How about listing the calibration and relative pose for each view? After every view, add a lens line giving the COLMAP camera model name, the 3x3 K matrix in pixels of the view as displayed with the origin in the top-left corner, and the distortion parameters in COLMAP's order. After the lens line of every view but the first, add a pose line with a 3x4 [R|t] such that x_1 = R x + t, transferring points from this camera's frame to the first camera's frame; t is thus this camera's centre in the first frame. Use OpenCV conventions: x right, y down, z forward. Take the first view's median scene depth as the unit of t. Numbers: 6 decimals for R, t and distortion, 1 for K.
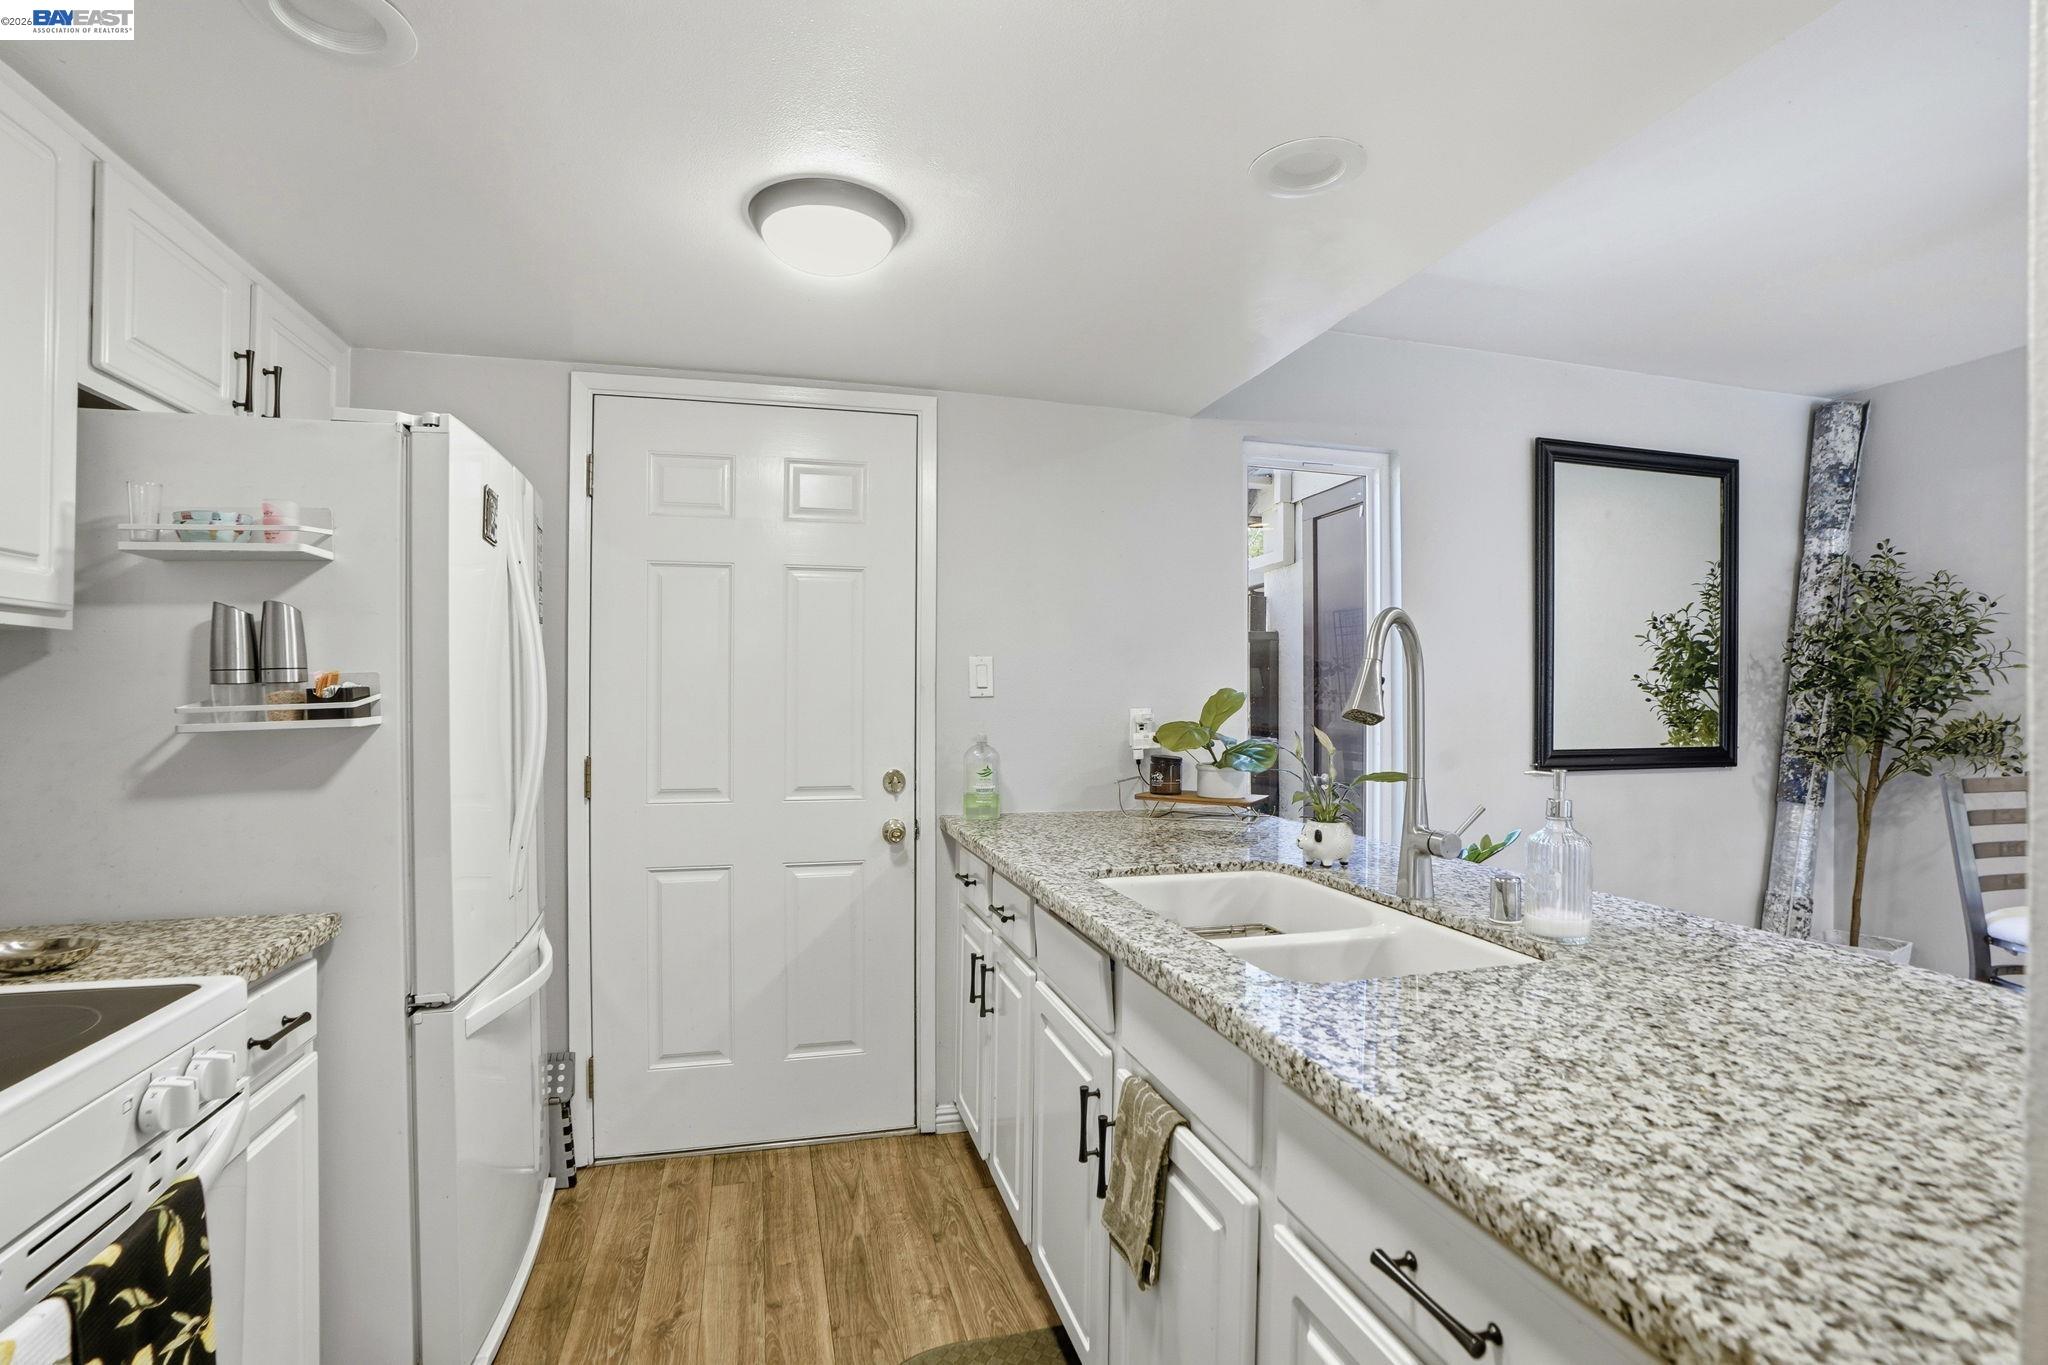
lens RADIAL K [[990.3, 0, 1024.0], [0, 990.3, 682.5], [0, 0, 1]] dist [-0.052620, 0.032587]
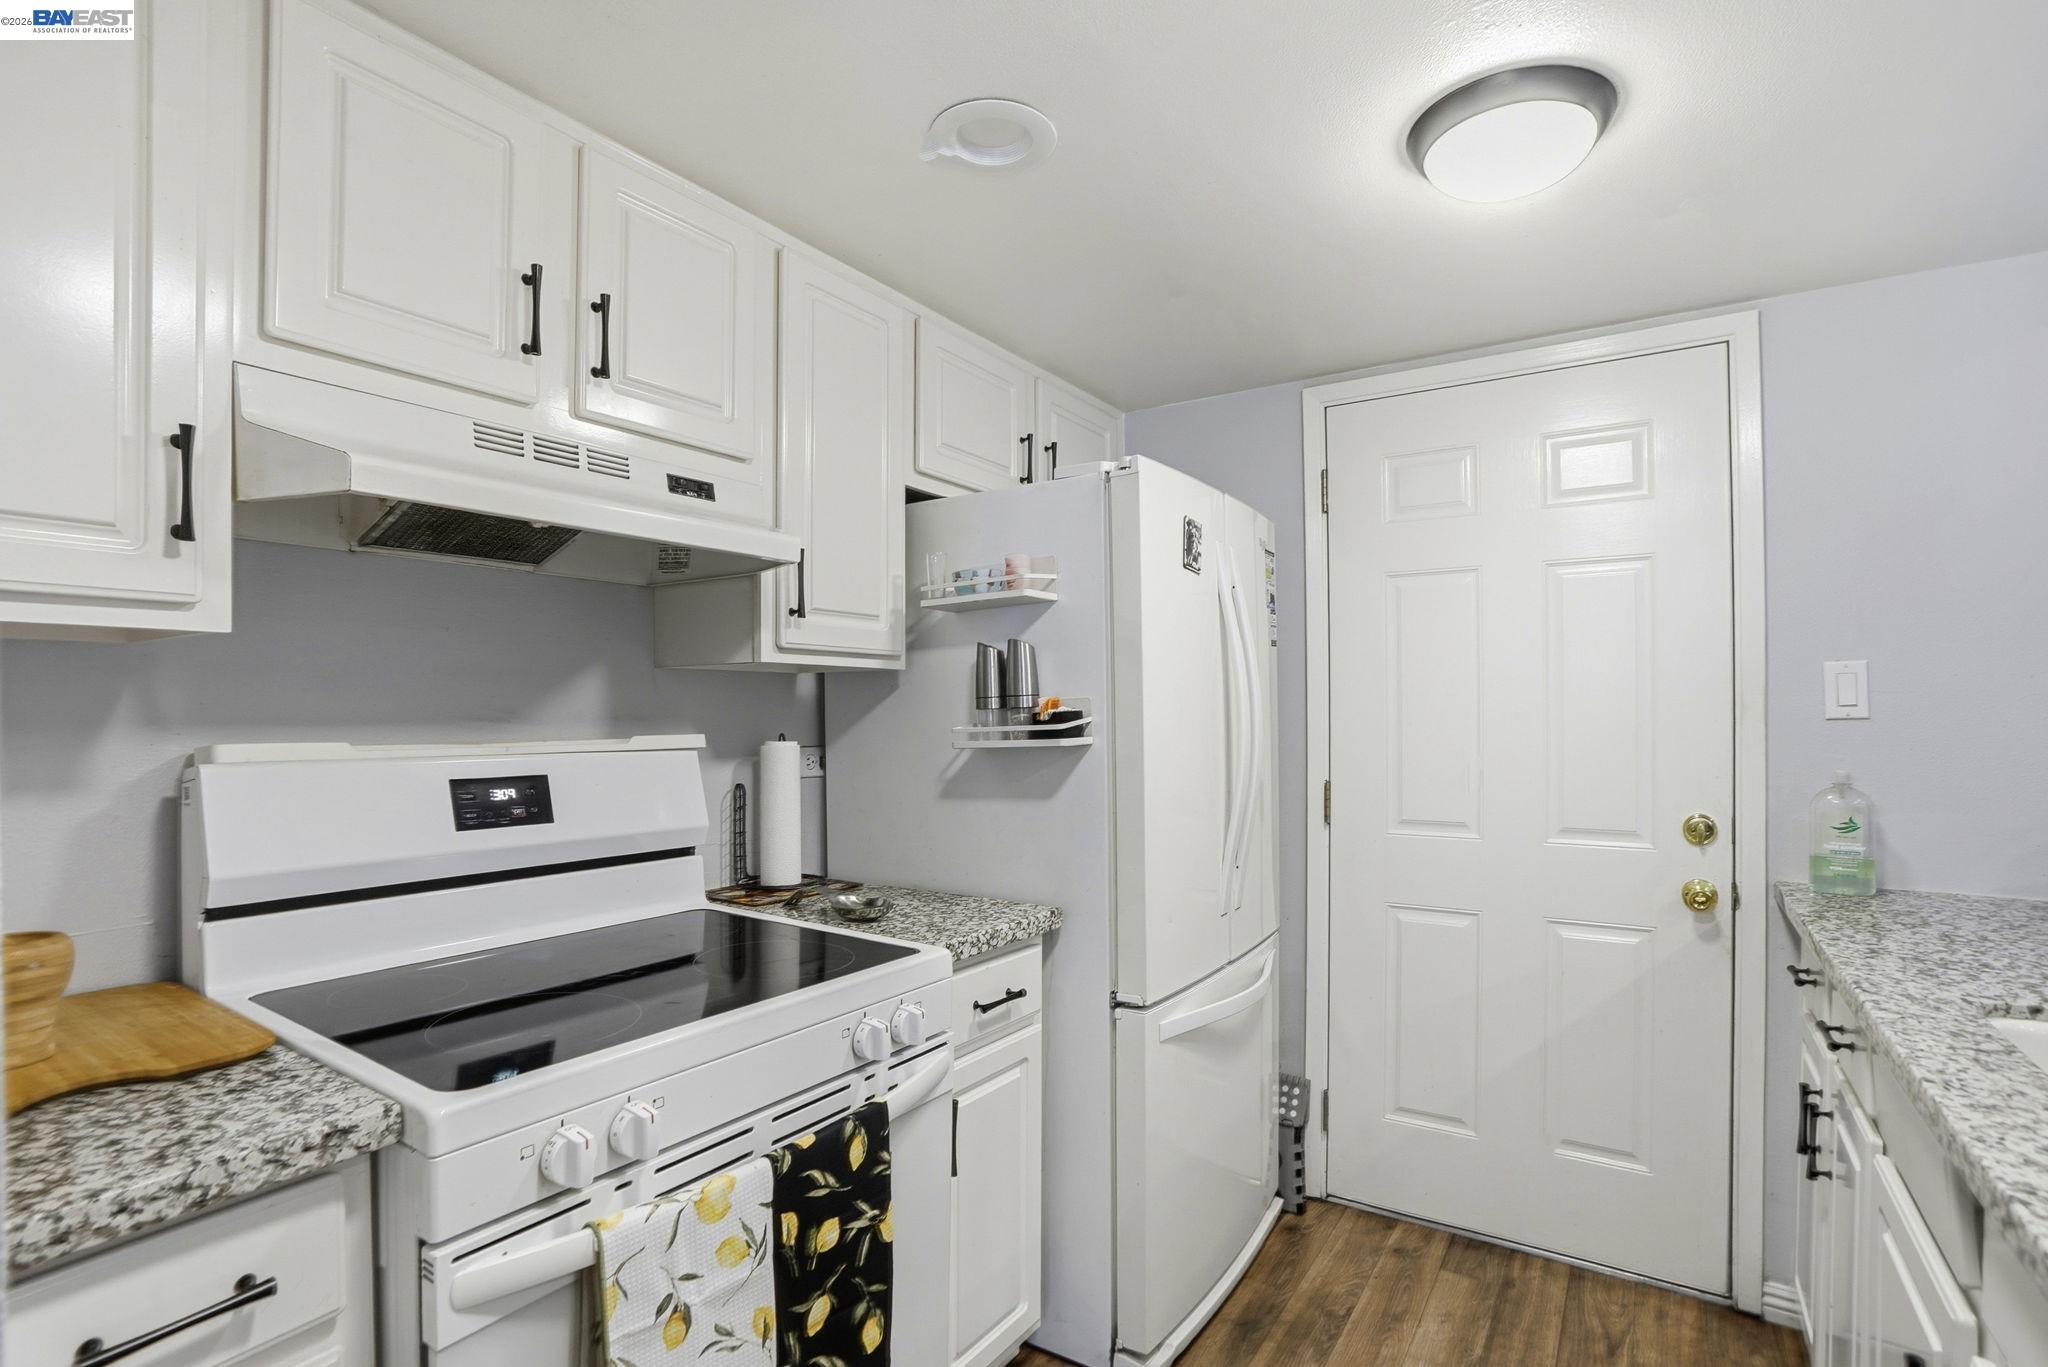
lens RADIAL K [[1008.8, 0, 1028.5], [0, 1008.8, 706.0], [0, 0, 1]] dist [-0.064093, 0.039474]
pose [[0.665624, -0.009088, -0.746232, 0.152574], [0.011239, 0.999935, -0.002153, 0.000947], [0.746203, -0.006954, 0.665683, 0.177609]]
